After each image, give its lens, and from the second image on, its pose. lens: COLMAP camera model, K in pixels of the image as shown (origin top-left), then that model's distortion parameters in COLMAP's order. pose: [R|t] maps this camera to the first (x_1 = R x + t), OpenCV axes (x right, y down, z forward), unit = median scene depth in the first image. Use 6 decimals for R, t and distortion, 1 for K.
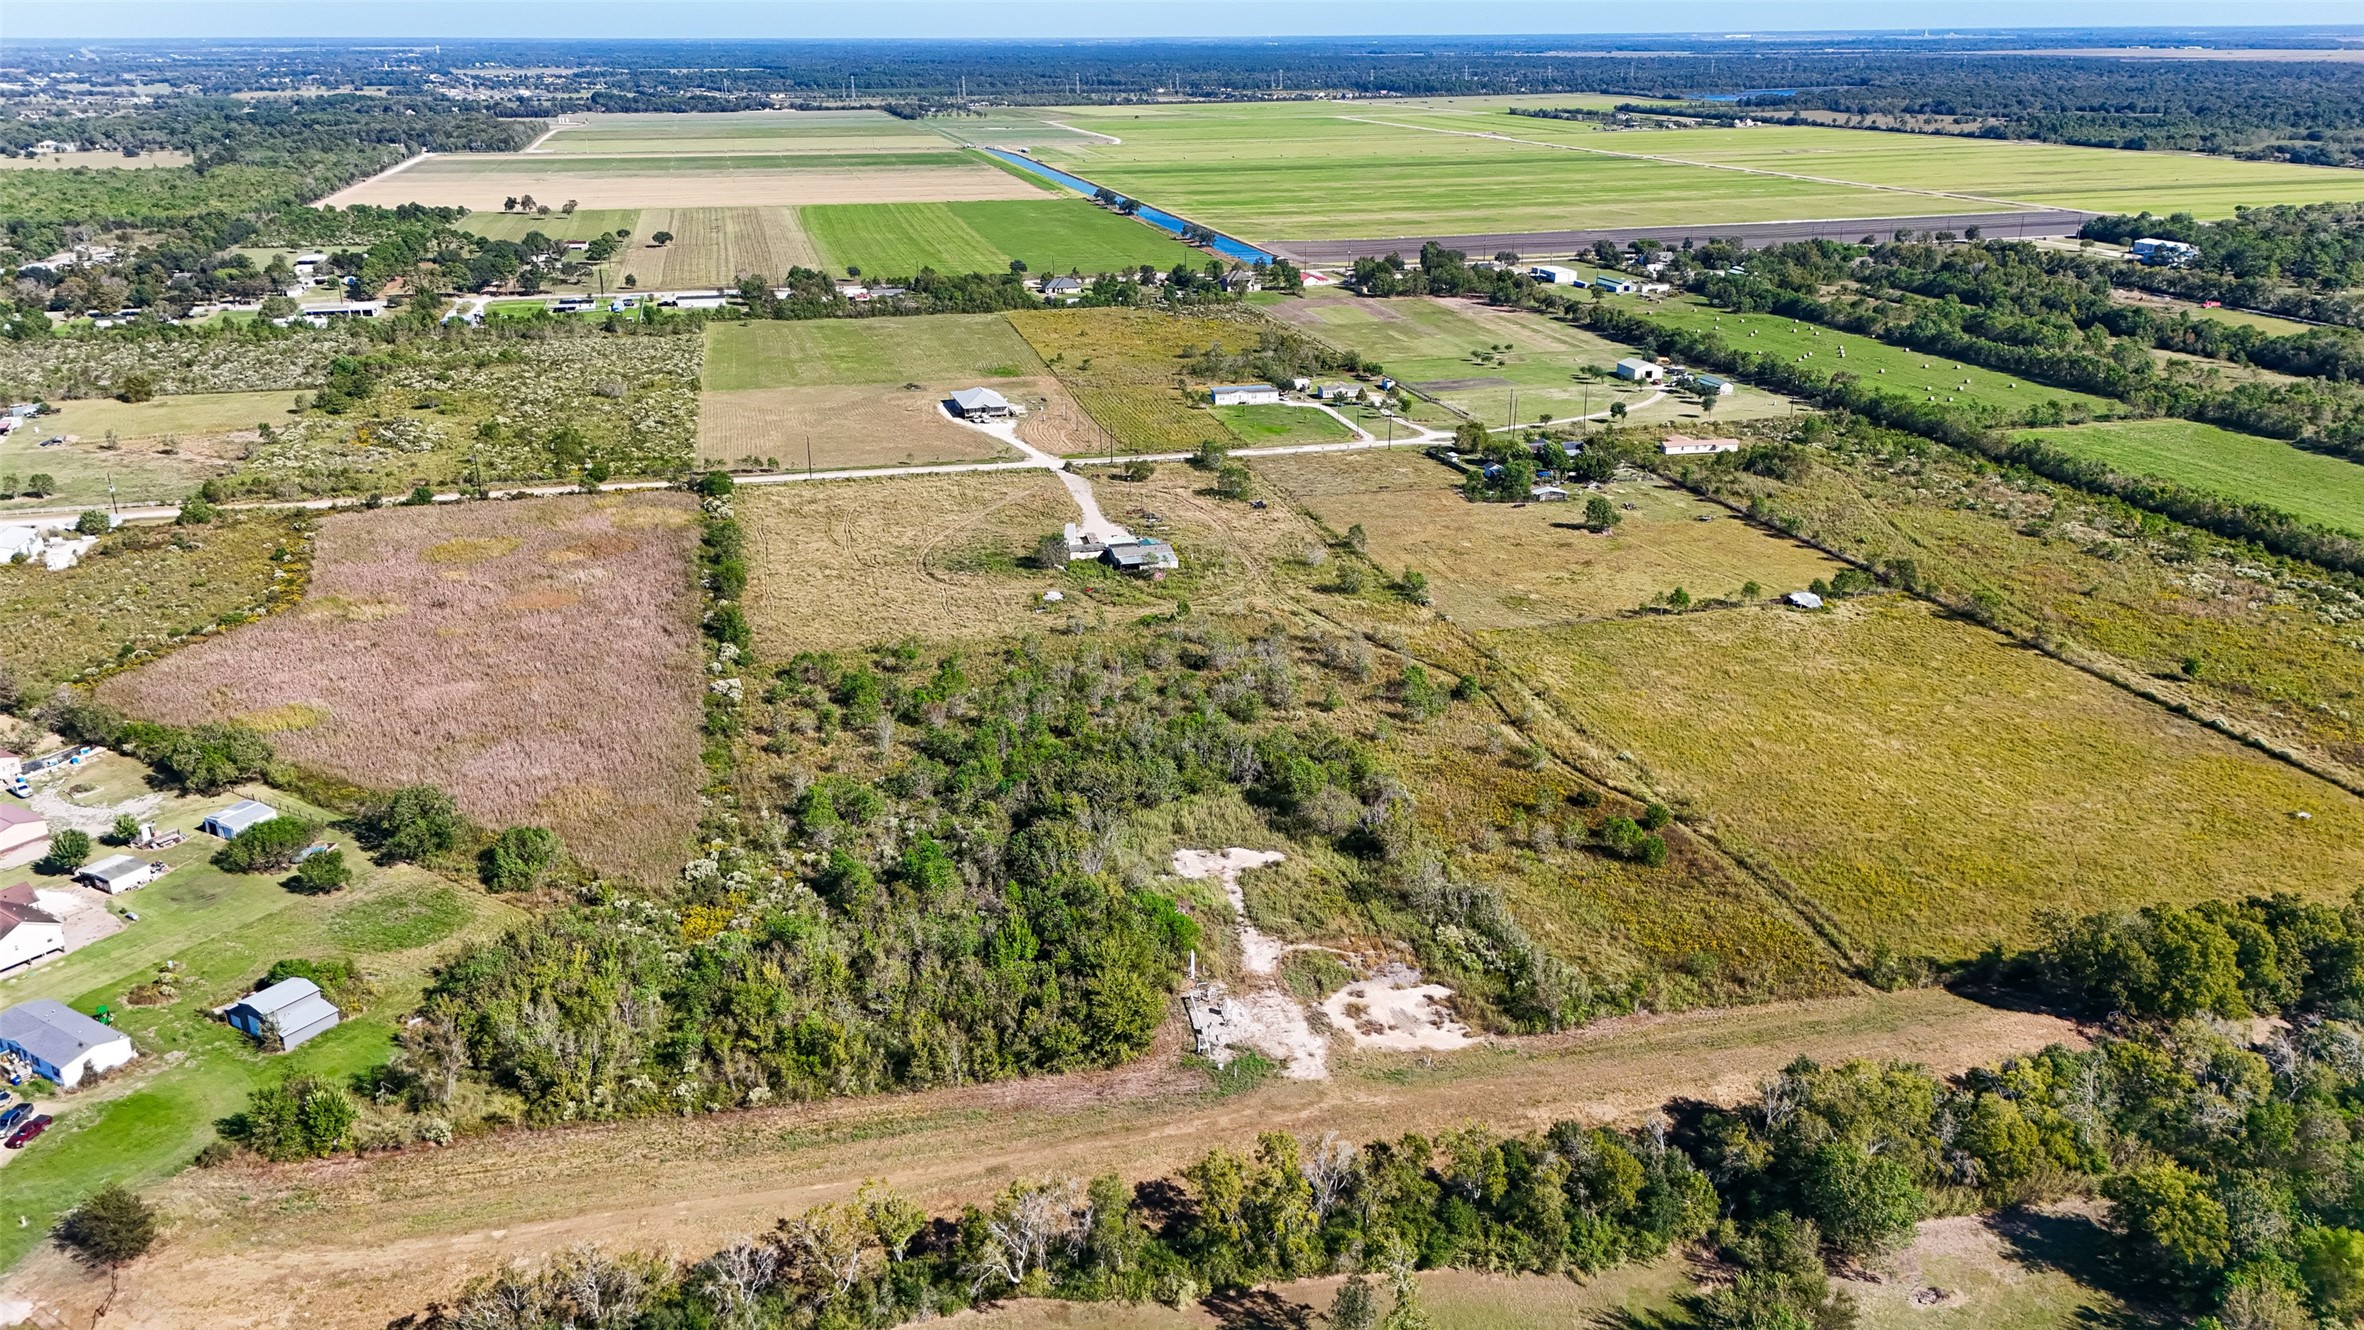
lens RADIAL K [[1732.7, 0, 1177.7], [0, 1732.7, 668.7], [0, 0, 1]] dist [0.094830, -0.107534]
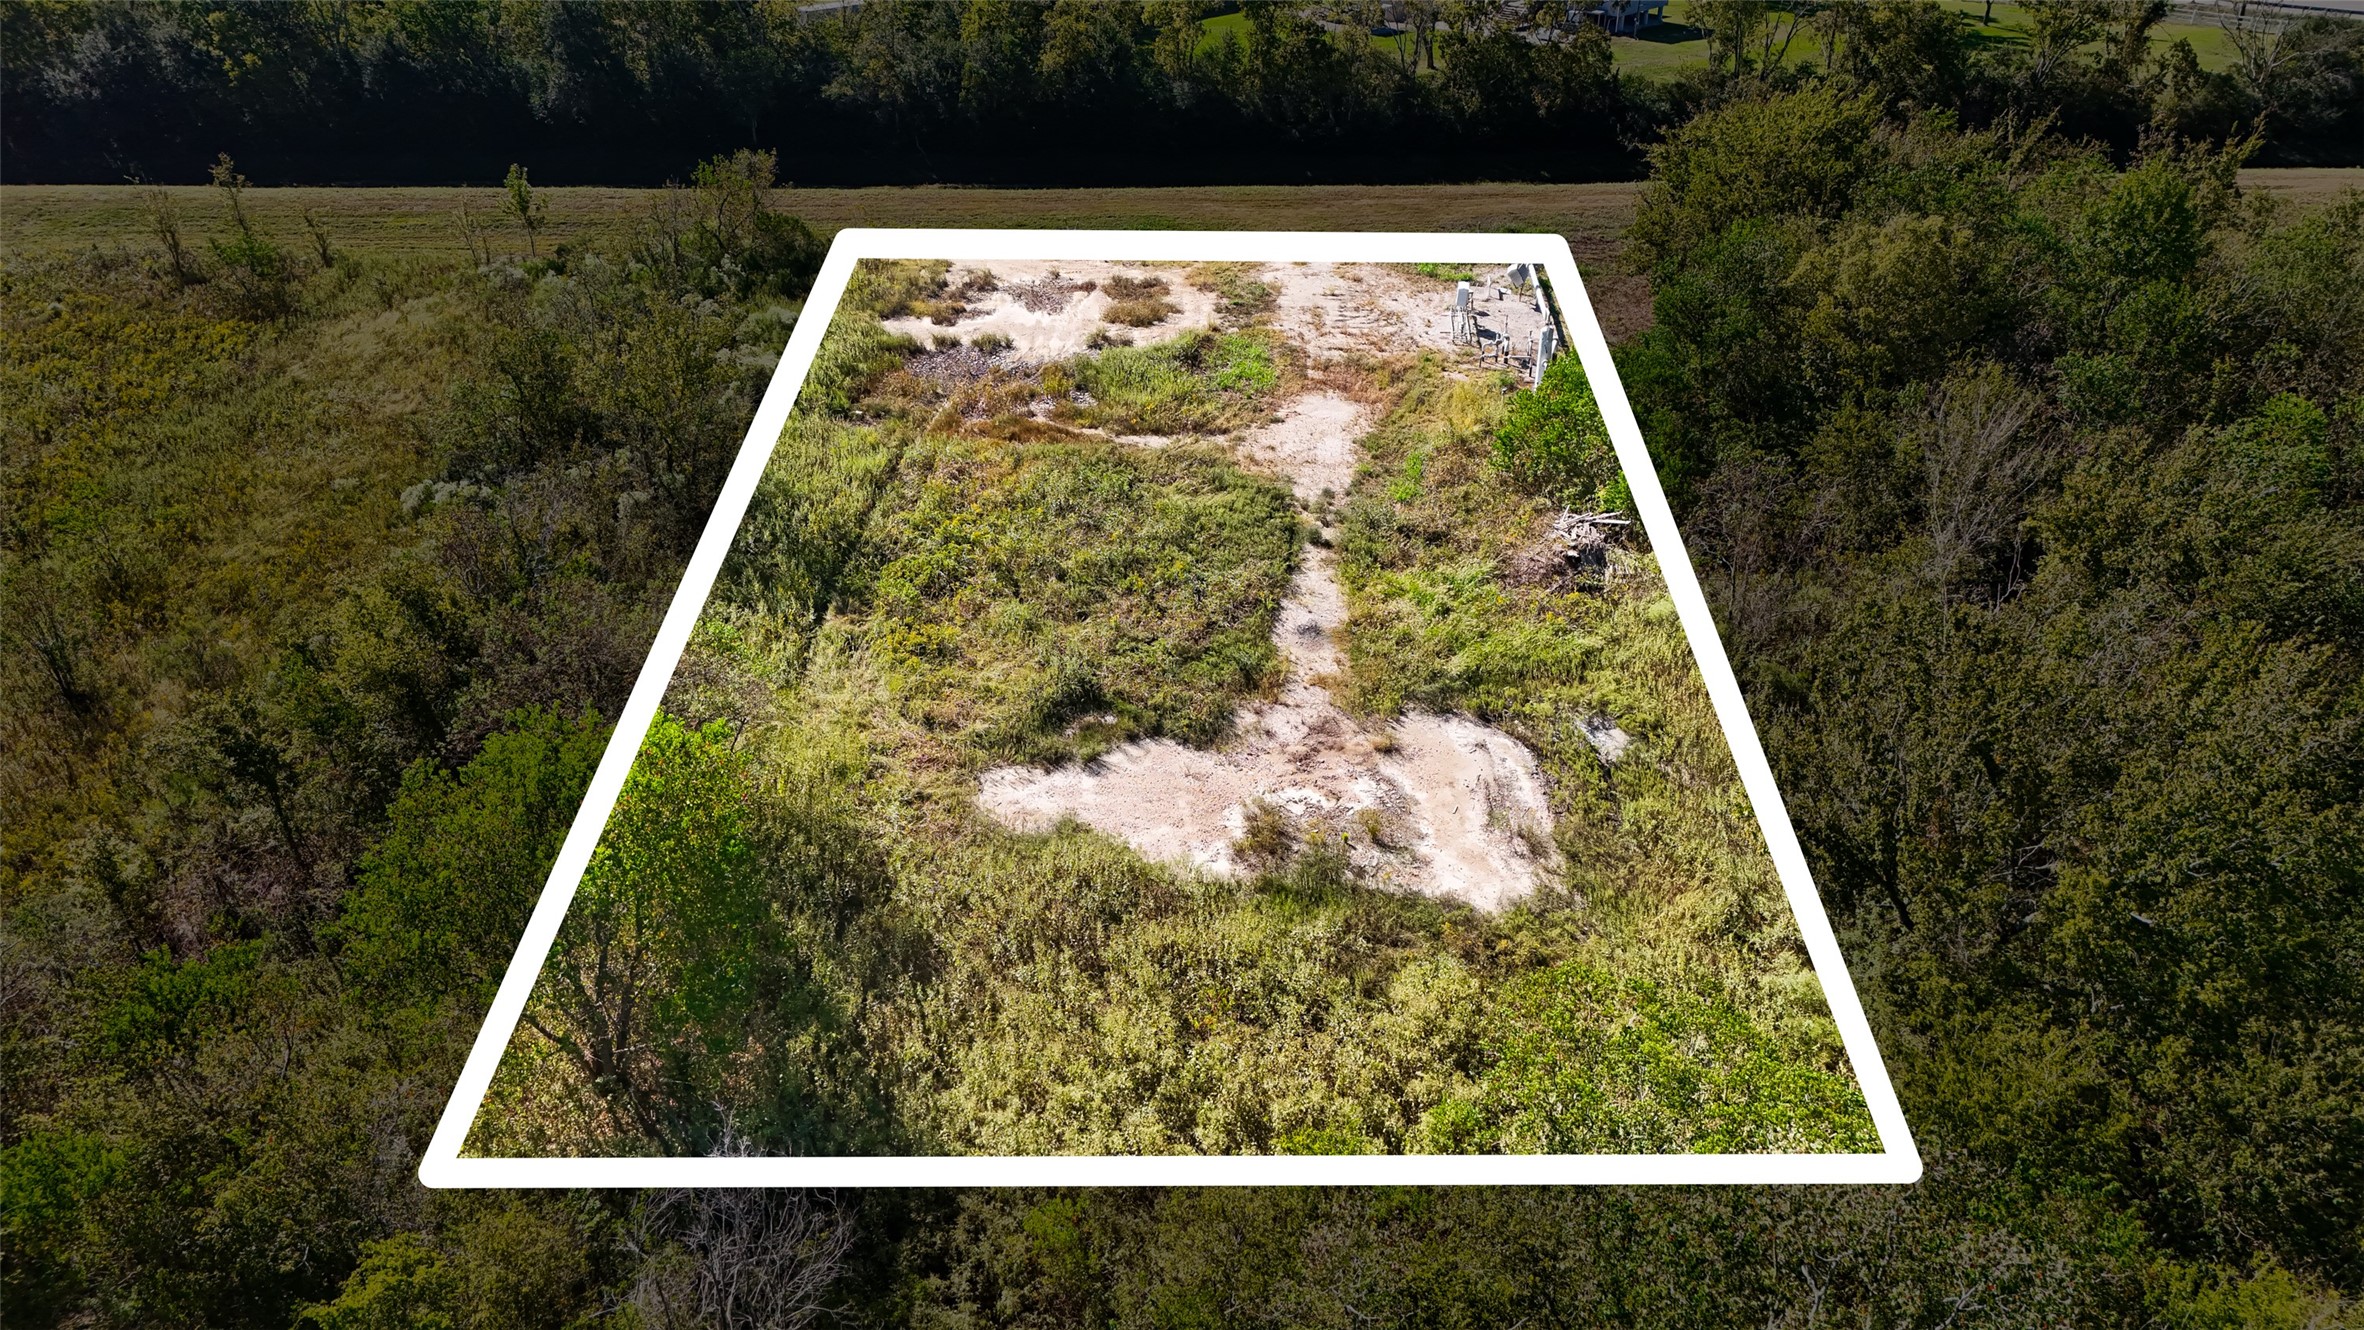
lens RADIAL K [[1732.7, 0, 1177.7], [0, 1732.7, 668.7], [0, 0, 1]] dist [0.094830, -0.107534]
pose [[-0.970363, -0.107207, 0.216571, -0.001667], [0.097653, 0.645809, 0.757228, -0.036126], [-0.221044, 0.755934, -0.616200, 0.831464]]
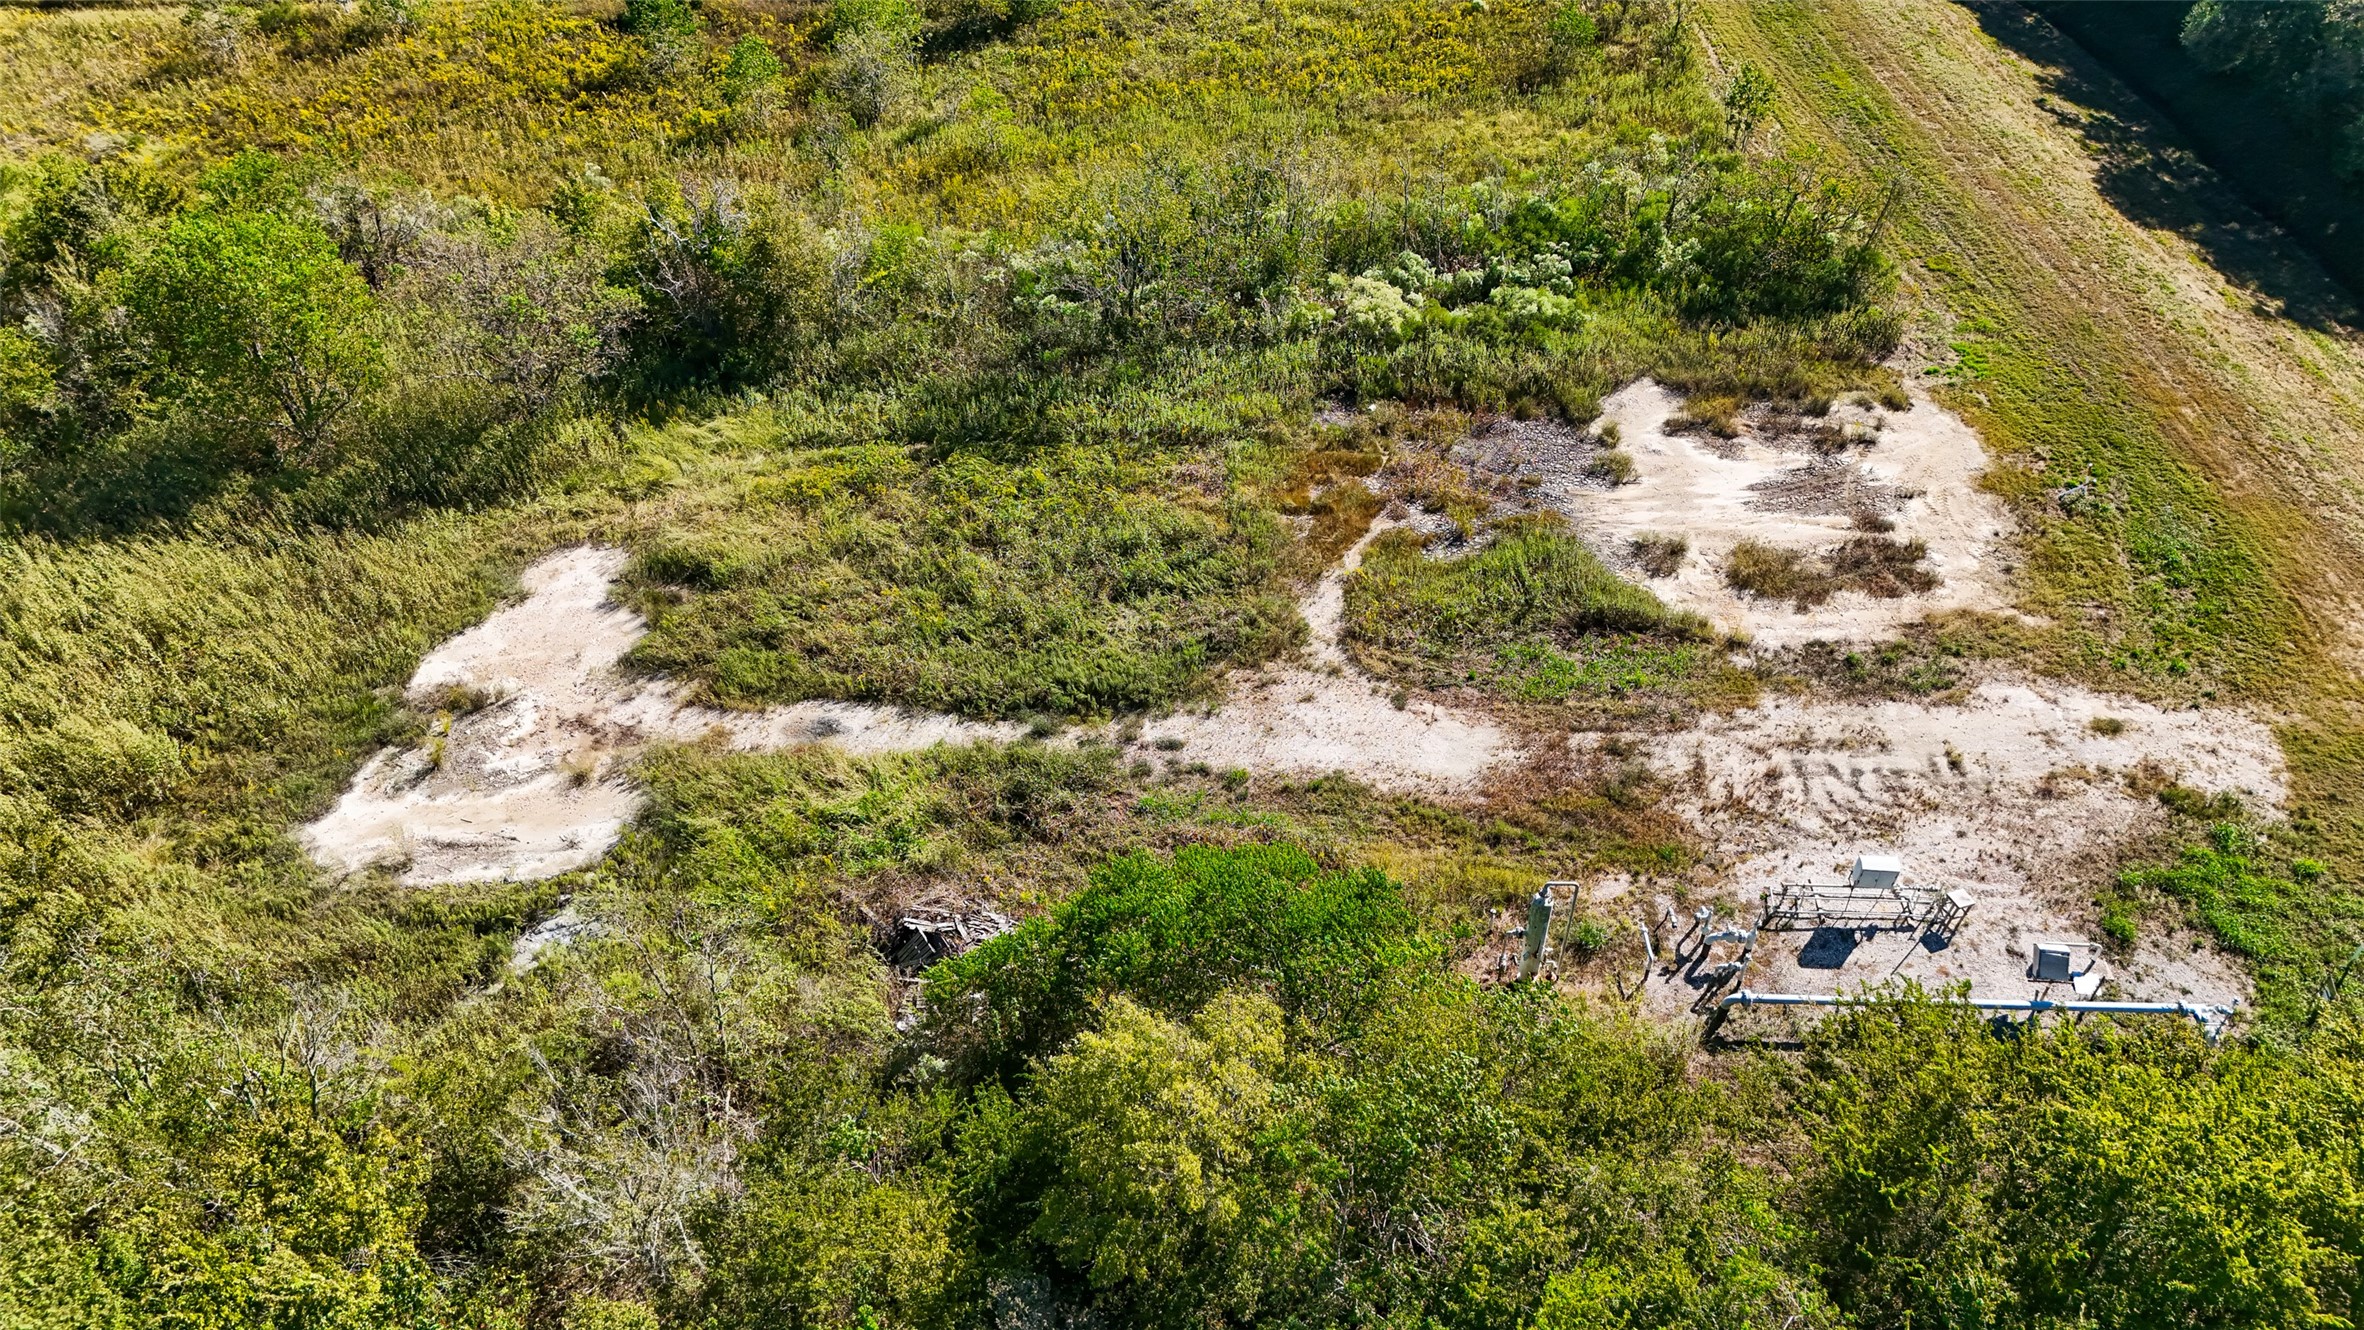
lens RADIAL K [[1732.7, 0, 1177.7], [0, 1732.7, 668.7], [0, 0, 1]] dist [0.094830, -0.107534]
pose [[0.180785, -0.642216, 0.744899, -0.091044], [0.332150, 0.752749, 0.568371, 0.005257], [-0.925739, 0.144665, 0.349398, 0.629463]]
